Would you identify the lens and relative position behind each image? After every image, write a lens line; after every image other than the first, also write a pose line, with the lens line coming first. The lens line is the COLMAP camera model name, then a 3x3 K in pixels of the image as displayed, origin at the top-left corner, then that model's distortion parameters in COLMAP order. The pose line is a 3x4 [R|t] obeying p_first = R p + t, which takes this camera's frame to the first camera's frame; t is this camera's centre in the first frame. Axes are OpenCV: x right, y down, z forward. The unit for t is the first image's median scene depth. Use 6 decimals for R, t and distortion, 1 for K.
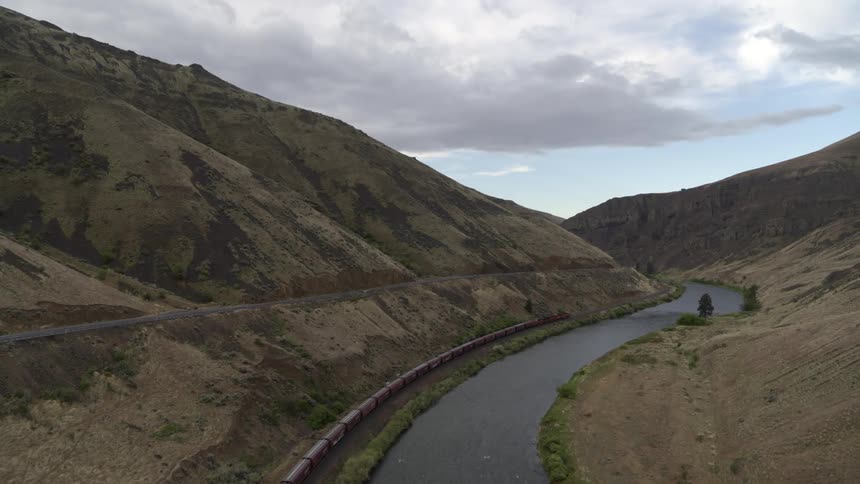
lens RADIAL K [[613.2, 0, 430.0], [0, 613.2, 242.0], [0, 0, 1]] dist [-0.104816, 0.062573]
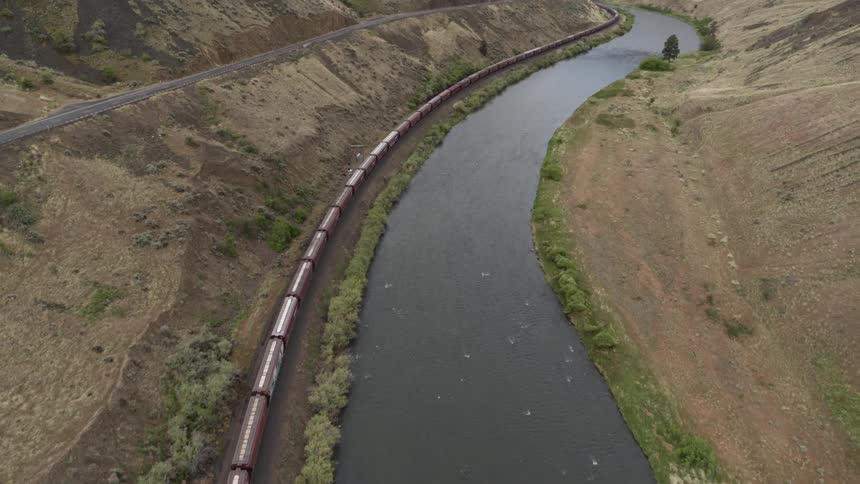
lens RADIAL K [[613.2, 0, 430.0], [0, 613.2, 242.0], [0, 0, 1]] dist [-0.104816, 0.062573]
pose [[0.991499, -0.050401, 0.119953, -0.064106], [-0.007778, 0.897316, 0.441320, -0.054780], [-0.129879, -0.438502, 0.889296, 0.176605]]
